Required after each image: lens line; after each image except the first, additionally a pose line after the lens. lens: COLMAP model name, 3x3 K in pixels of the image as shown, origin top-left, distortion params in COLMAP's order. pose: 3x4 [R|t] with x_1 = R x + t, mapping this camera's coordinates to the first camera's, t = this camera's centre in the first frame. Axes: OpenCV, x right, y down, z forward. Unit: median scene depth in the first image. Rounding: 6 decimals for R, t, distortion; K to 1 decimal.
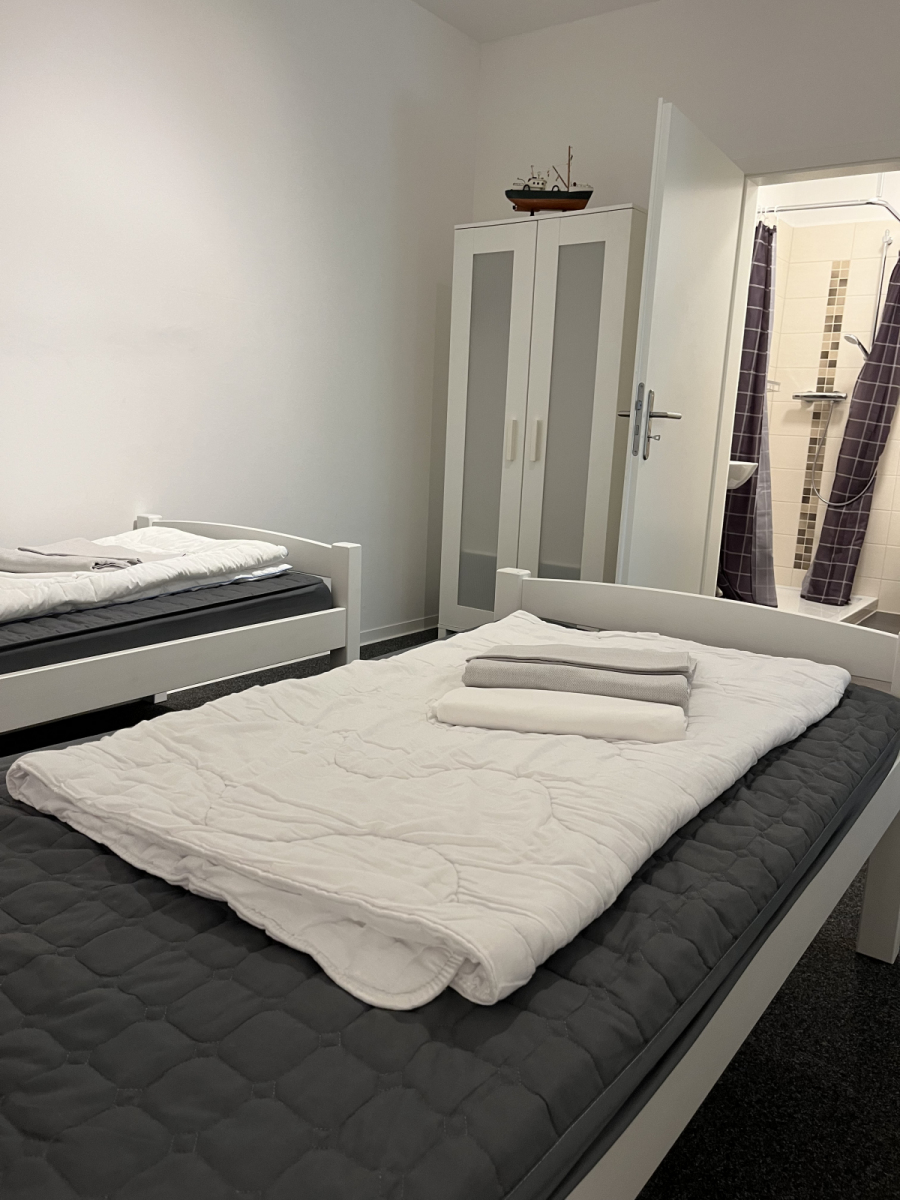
lens RADIAL K [[915.2, 0, 451.6], [0, 915.2, 603.8], [0, 0, 1]] dist [0.060608, -0.041422]
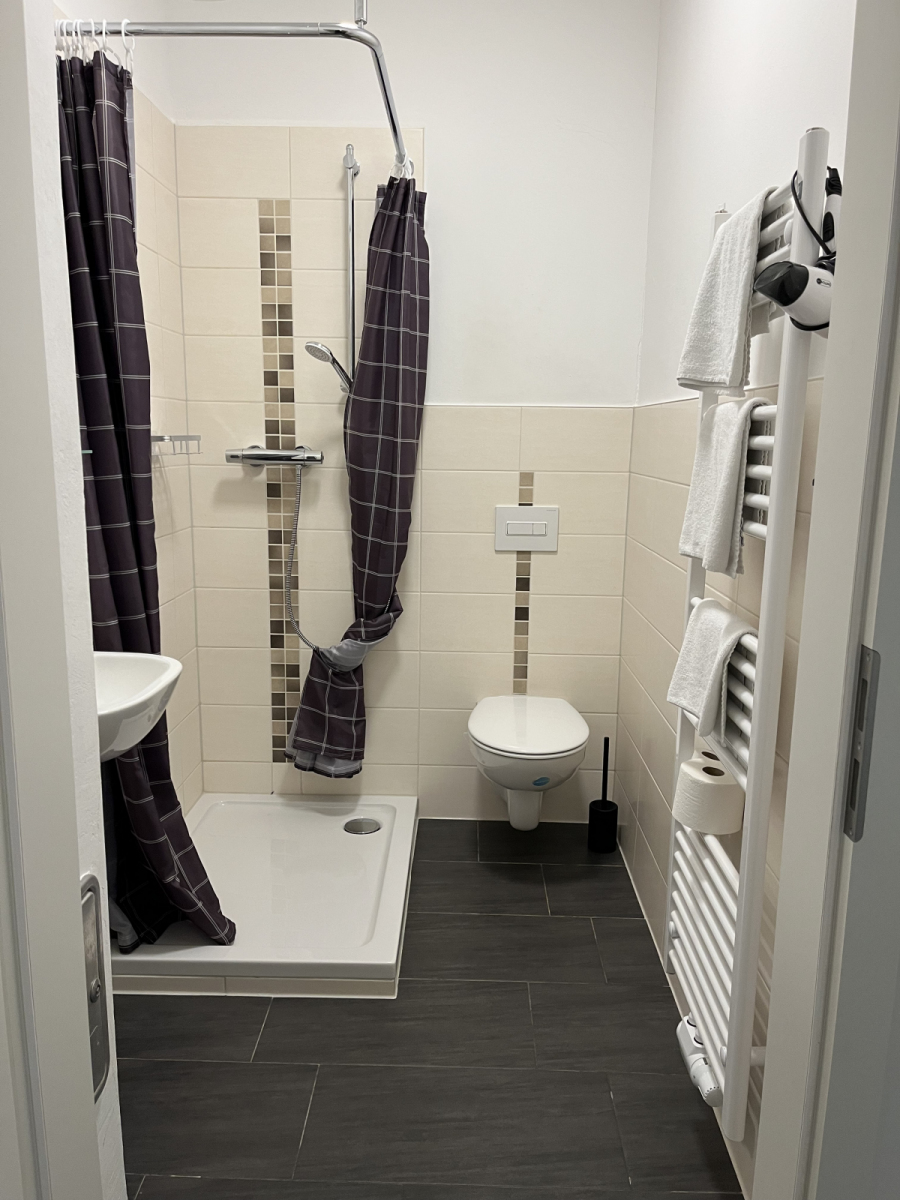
lens RADIAL K [[915.2, 0, 451.5], [0, 915.2, 601.6], [0, 0, 1]] dist [0.060608, -0.041422]
pose [[0.820841, -0.136823, 0.554526, 0.176712], [0.140760, 0.989398, 0.035761, -0.146001], [-0.553540, 0.048701, 0.831397, 0.508093]]
